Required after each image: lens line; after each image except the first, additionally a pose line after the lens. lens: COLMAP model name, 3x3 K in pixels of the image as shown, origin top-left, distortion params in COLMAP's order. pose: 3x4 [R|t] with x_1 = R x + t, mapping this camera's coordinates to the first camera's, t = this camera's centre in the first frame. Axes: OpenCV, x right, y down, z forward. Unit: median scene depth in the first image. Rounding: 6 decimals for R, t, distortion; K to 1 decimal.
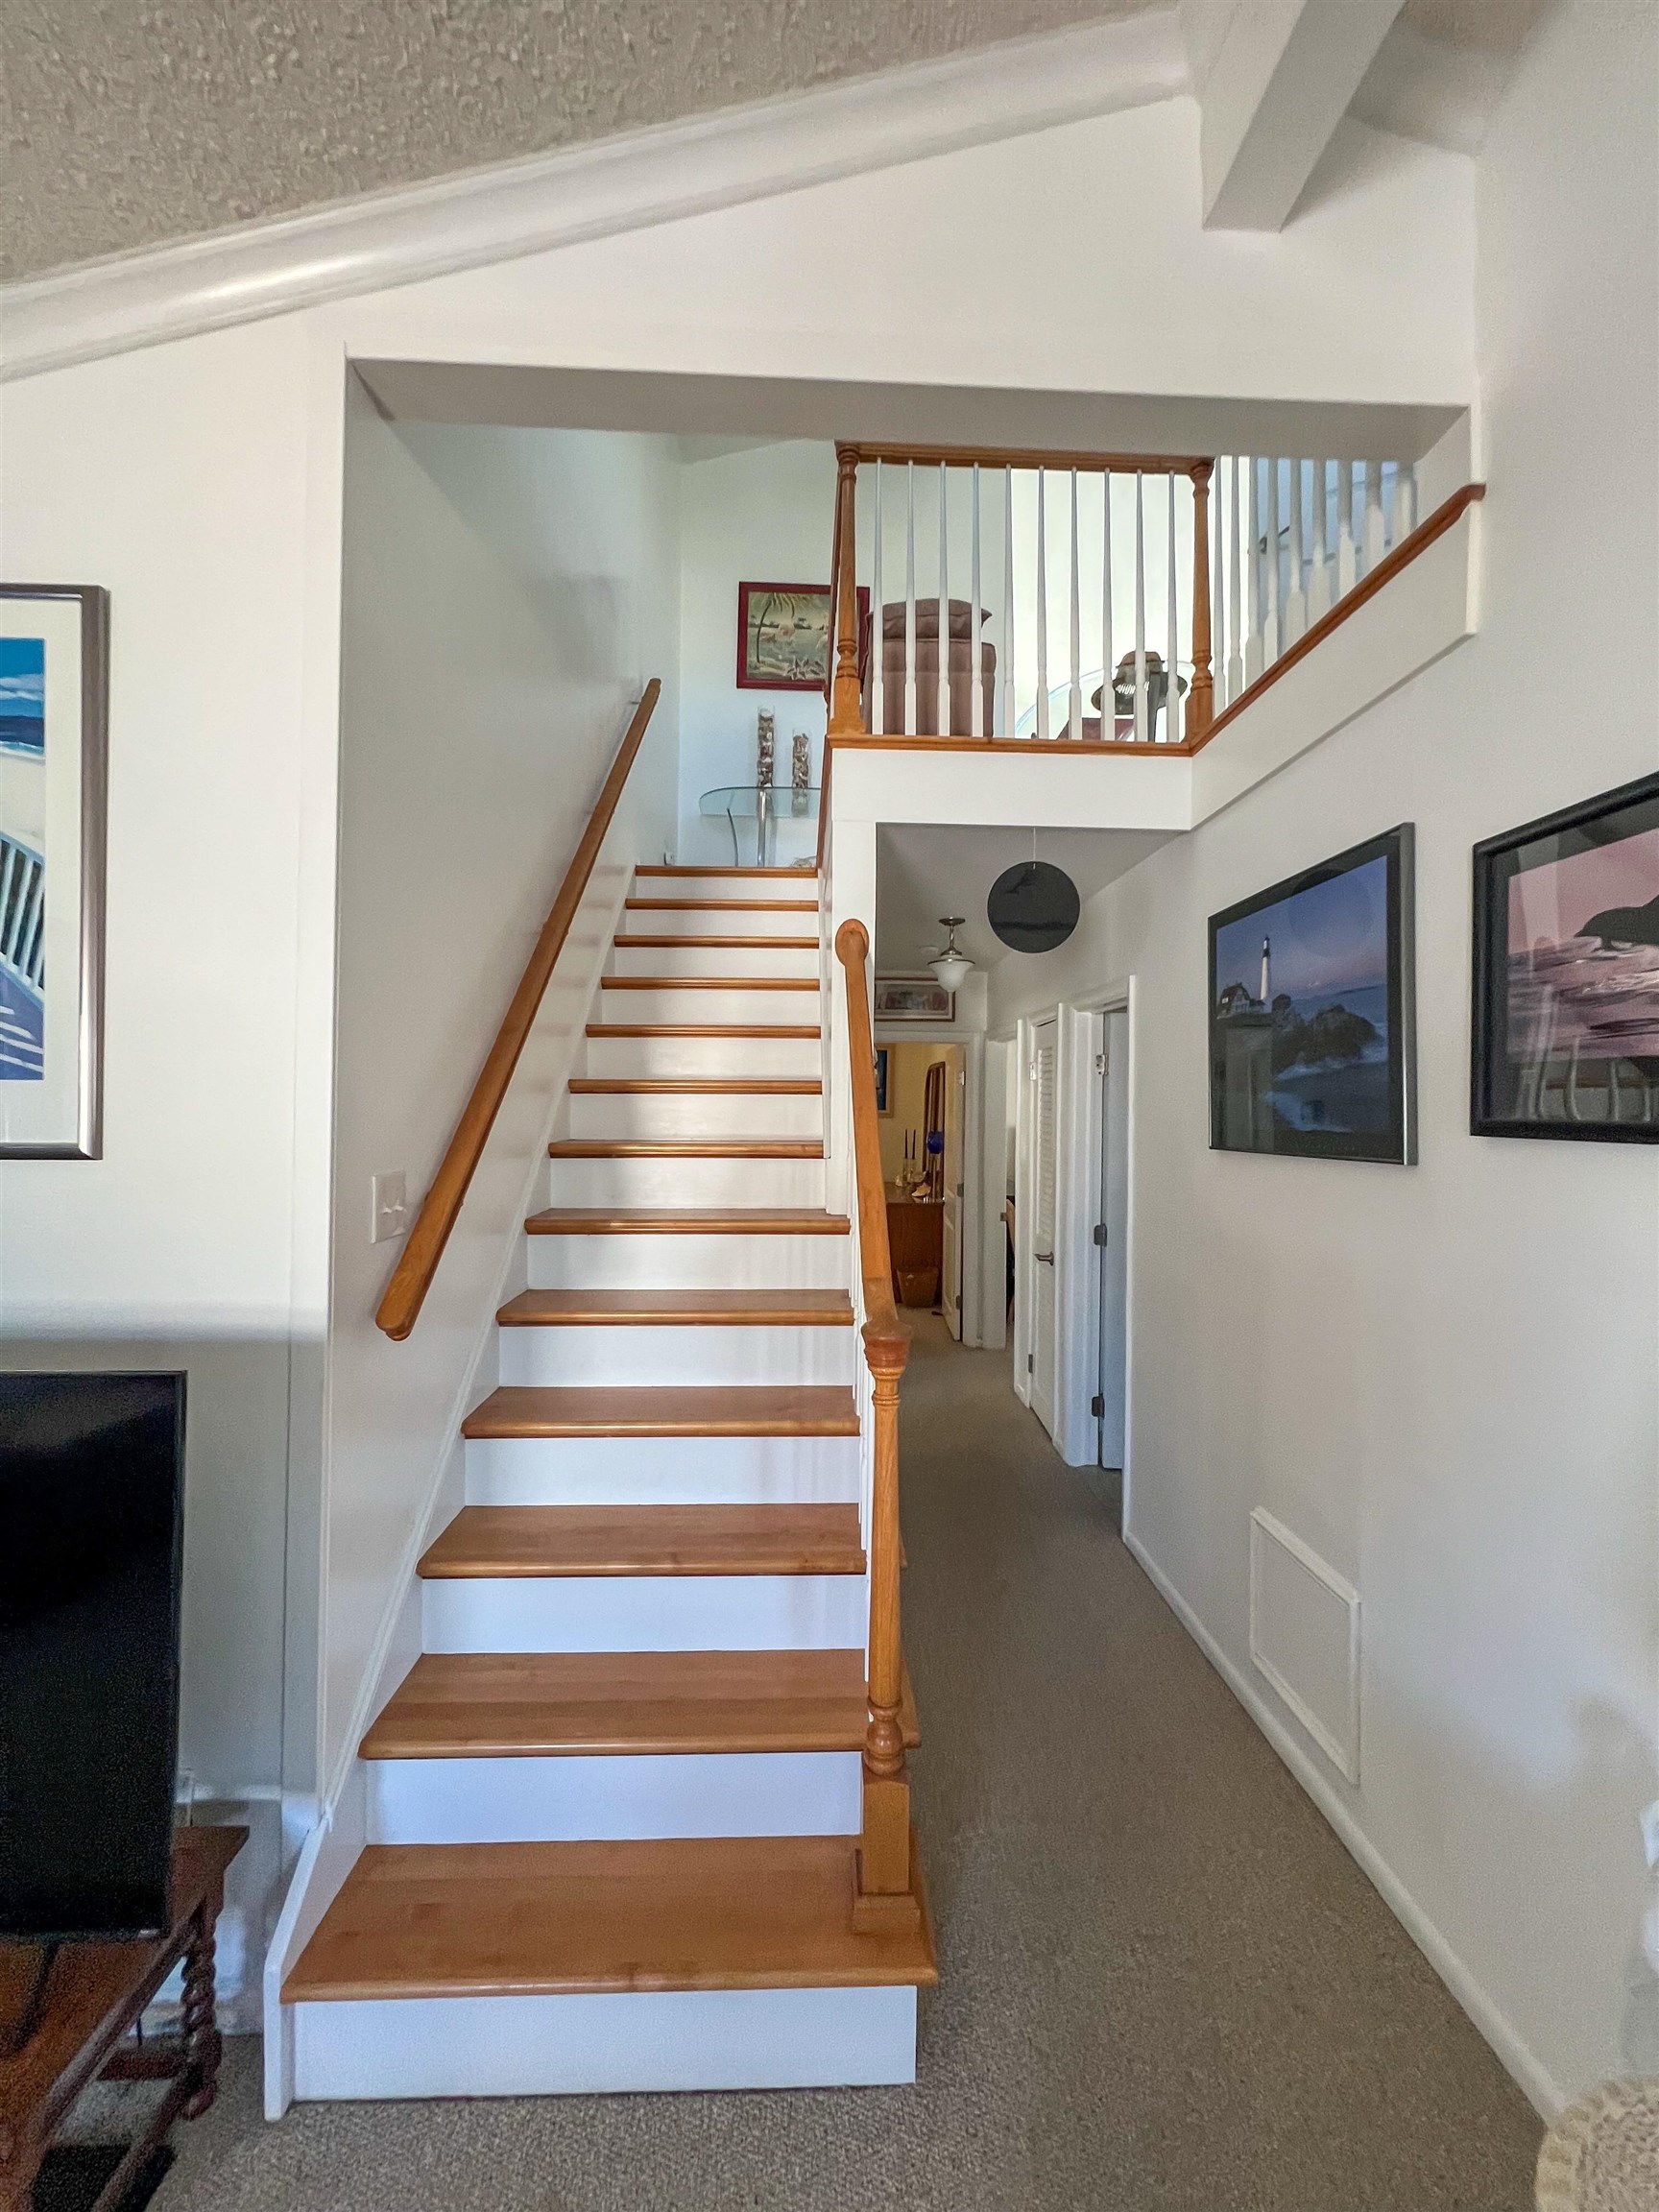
lens RADIAL K [[886.8, 0, 834.1], [0, 886.8, 1103.3], [0, 0, 1]] dist [-0.002340, -0.000104]
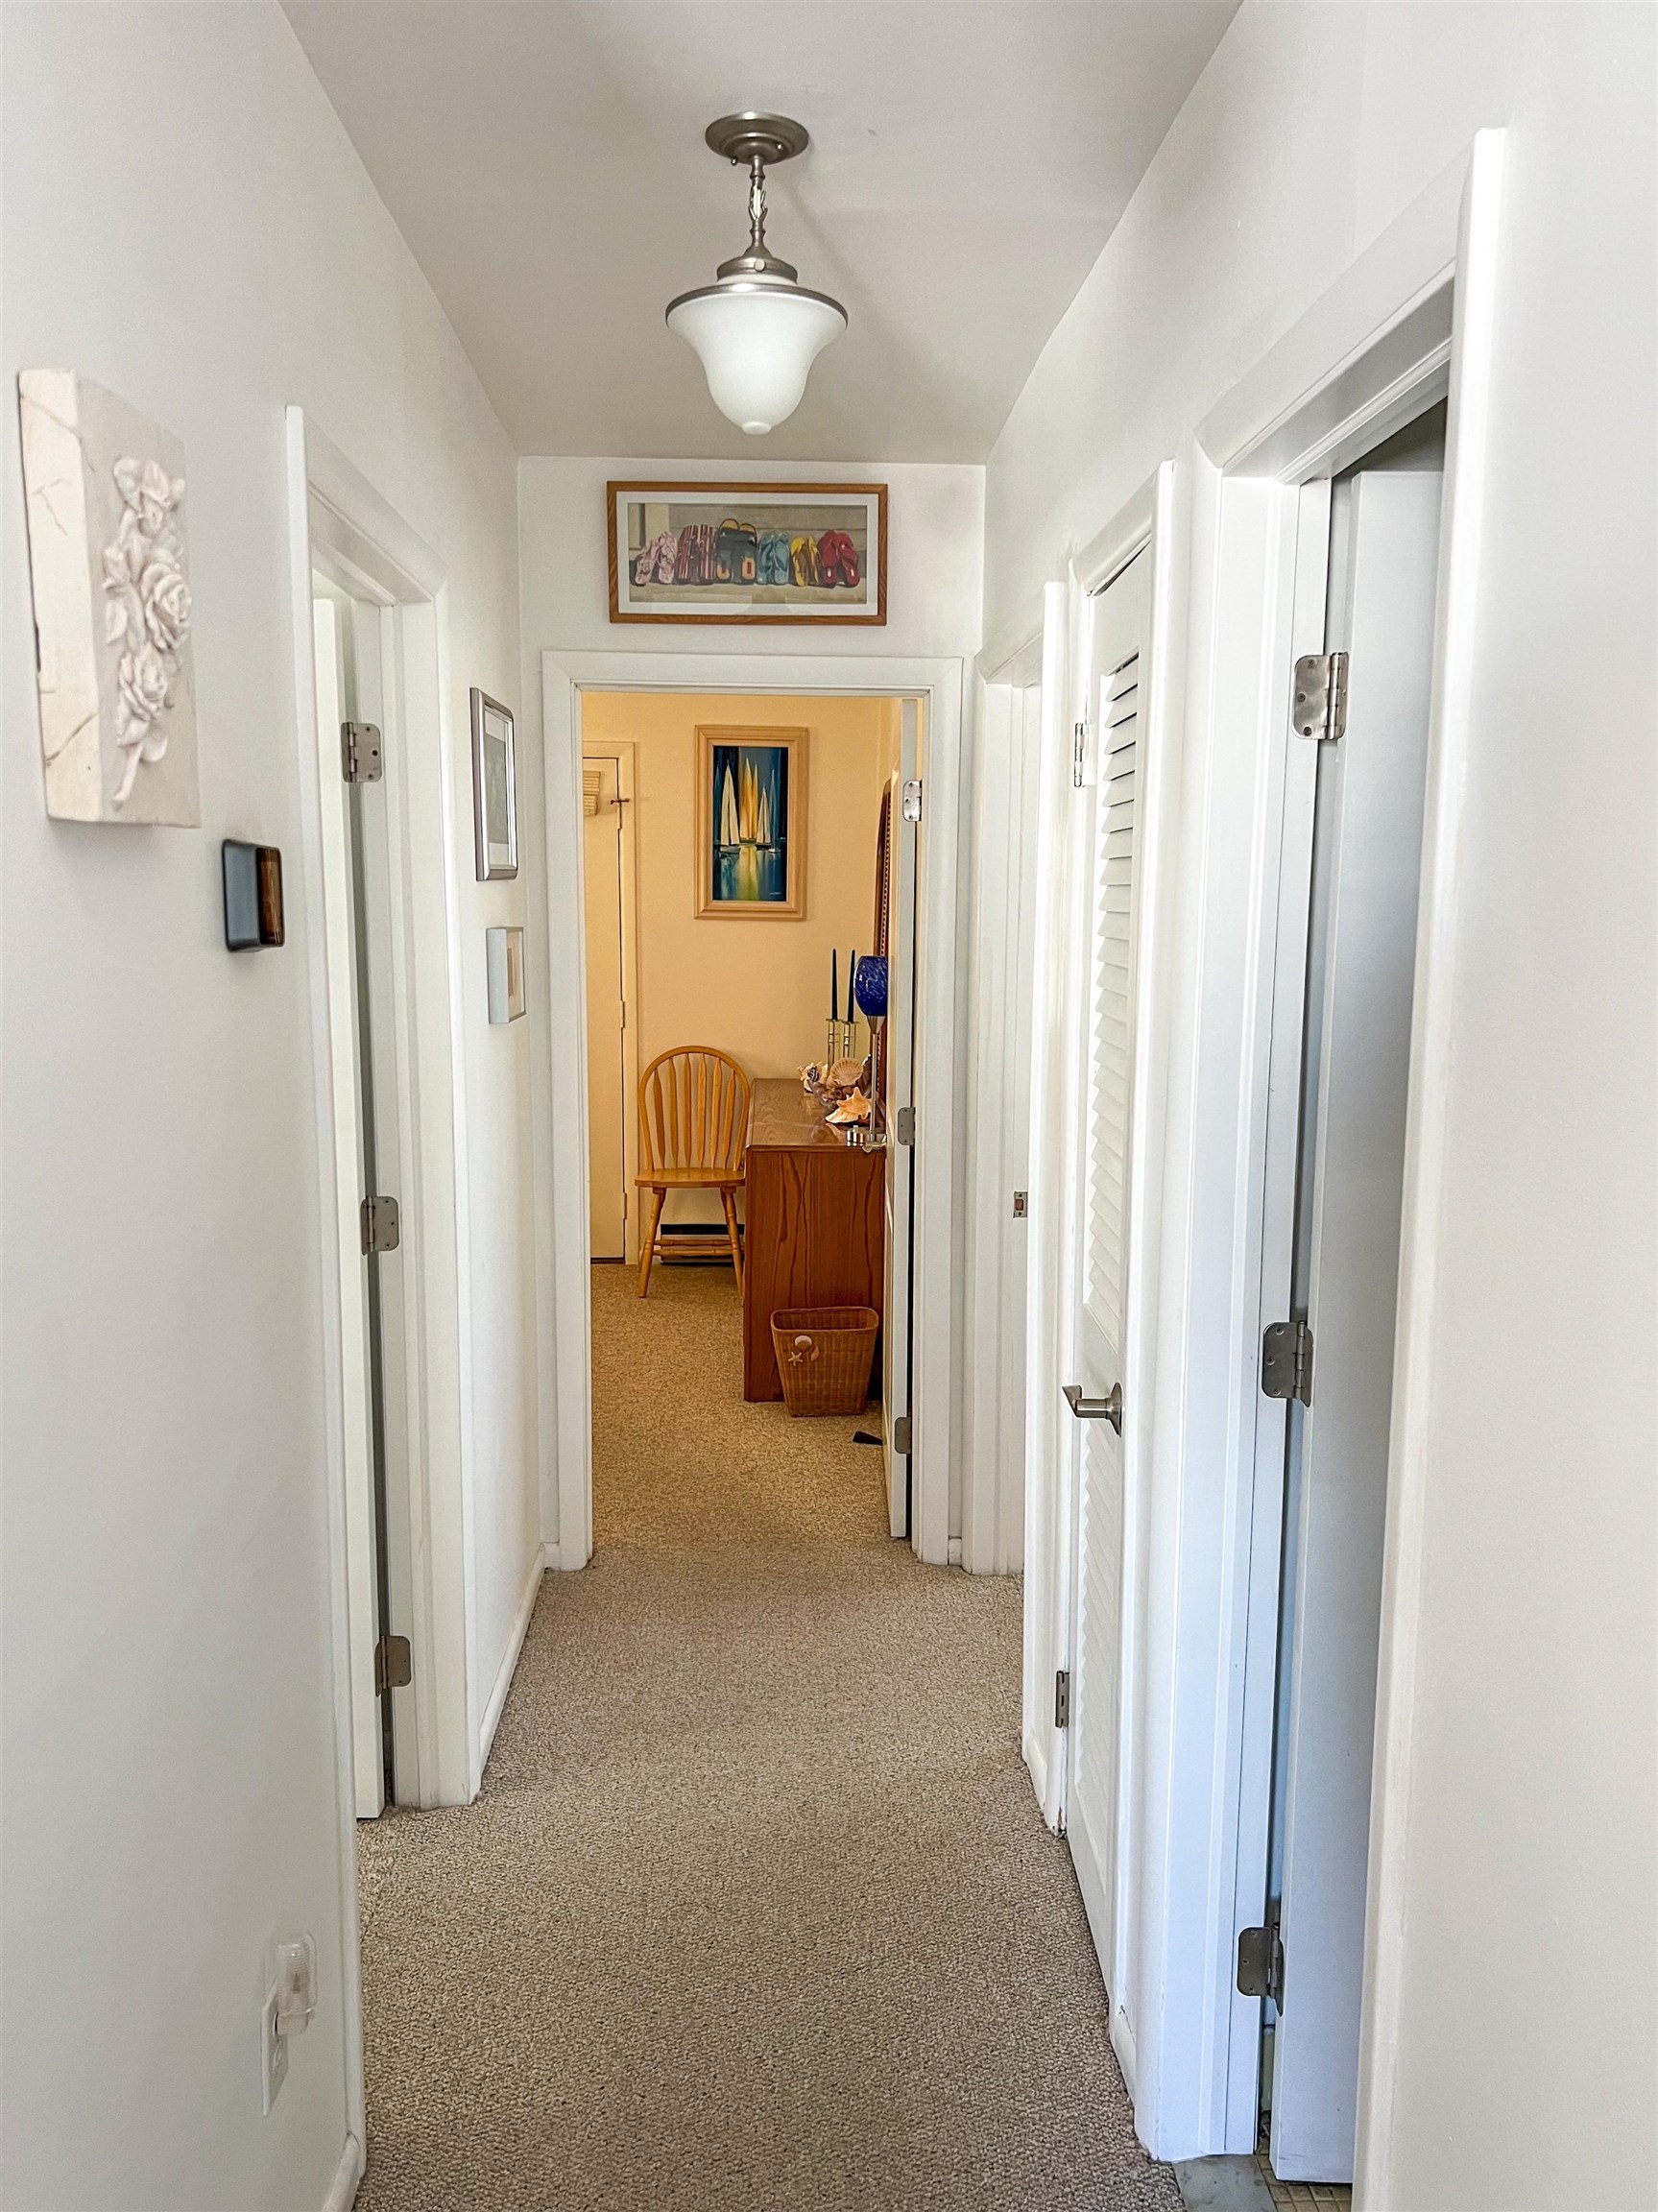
lens RADIAL K [[1618.7, 0, 827.4], [0, 1618.7, 1105.4], [0, 0, 1]] dist [0.082766, -0.089966]
pose [[0.999955, 0.001931, -0.009303, 0.147933], [-0.000718, 0.991685, 0.128683, 0.008722], [0.009474, -0.128671, 0.991642, 0.462936]]
